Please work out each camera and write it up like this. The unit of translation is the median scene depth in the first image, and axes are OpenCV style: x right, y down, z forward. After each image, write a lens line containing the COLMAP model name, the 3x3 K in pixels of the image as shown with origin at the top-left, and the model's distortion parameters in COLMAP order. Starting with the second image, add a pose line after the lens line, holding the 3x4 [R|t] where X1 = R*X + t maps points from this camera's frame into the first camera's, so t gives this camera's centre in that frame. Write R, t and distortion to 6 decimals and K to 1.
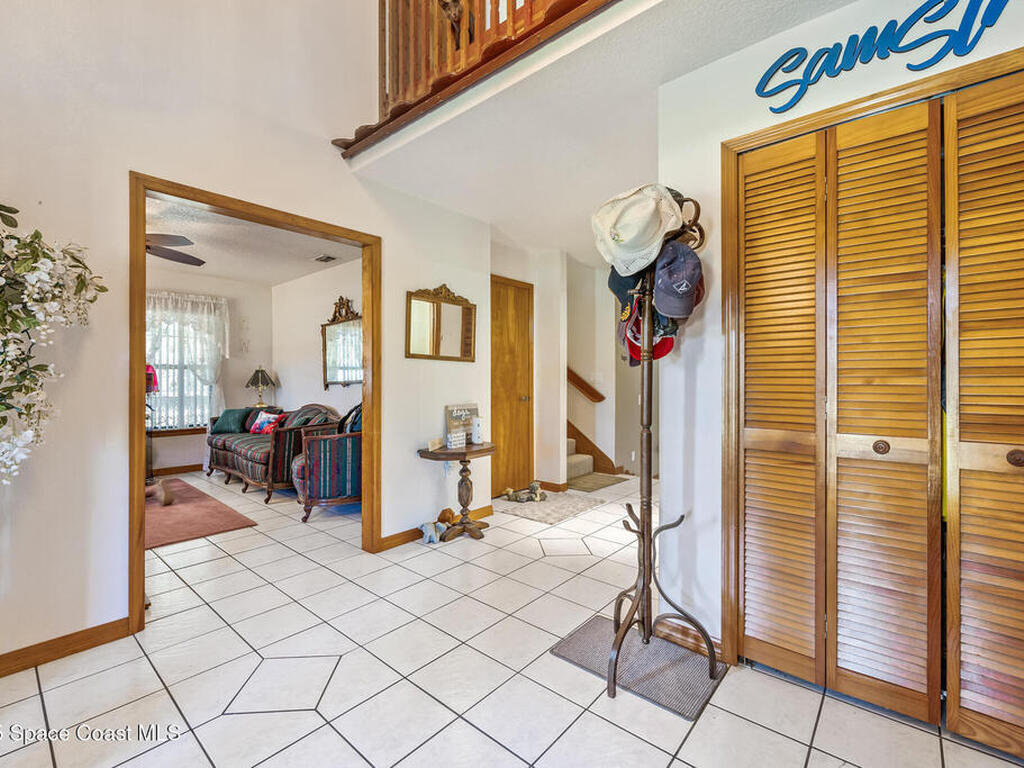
lens RADIAL K [[467.6, 0, 509.2], [0, 467.6, 377.5], [0, 0, 1]] dist [0.001083, 0.000986]
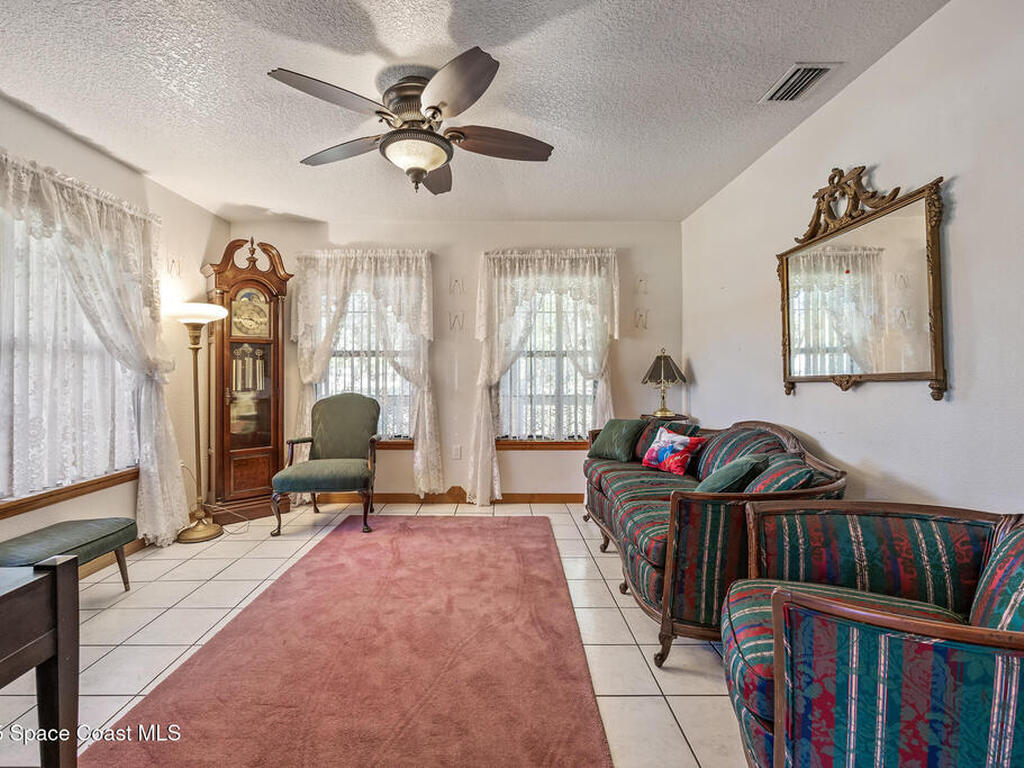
lens RADIAL K [[467.6, 0, 509.2], [0, 467.6, 377.5], [0, 0, 1]] dist [0.001083, 0.000986]
pose [[0.670057, 0.009875, -0.742244, -0.229992], [0.003128, 0.999865, 0.016126, 0.001746], [0.742303, -0.013127, 0.669935, 0.477800]]
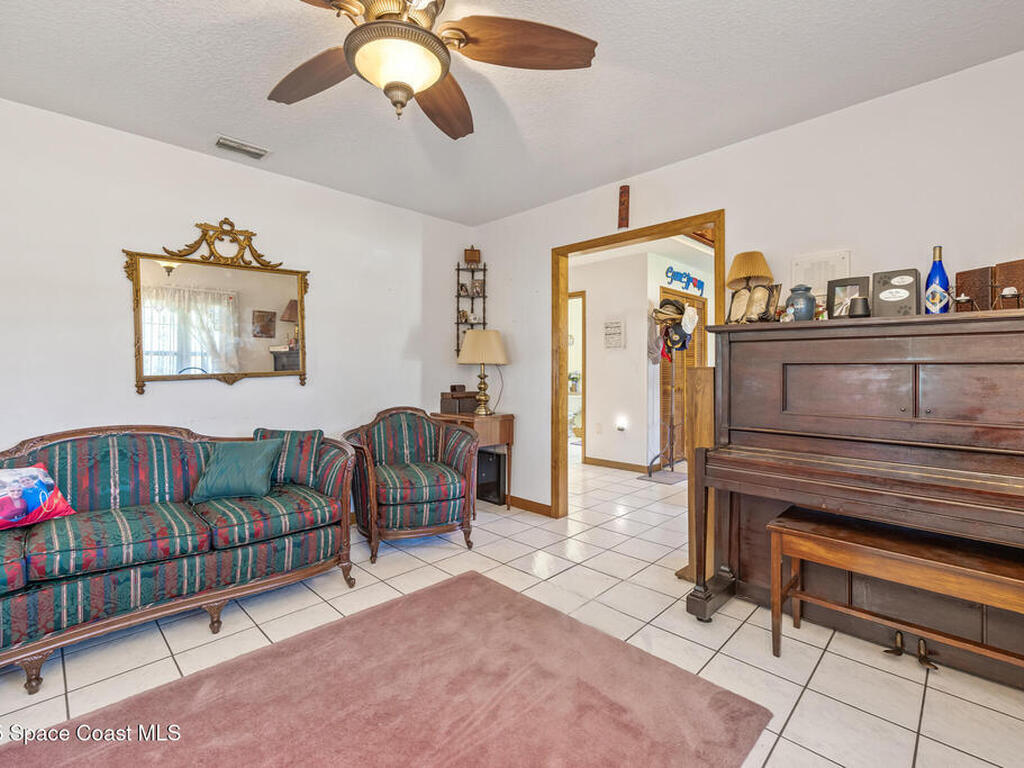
lens RADIAL K [[467.6, 0, 509.2], [0, 467.6, 377.5], [0, 0, 1]] dist [0.001083, 0.000986]
pose [[0.062686, -0.021475, 0.997802, -0.834498], [-0.005210, 0.999748, 0.021844, -0.001425], [-0.998020, -0.006568, 0.062559, 0.594182]]
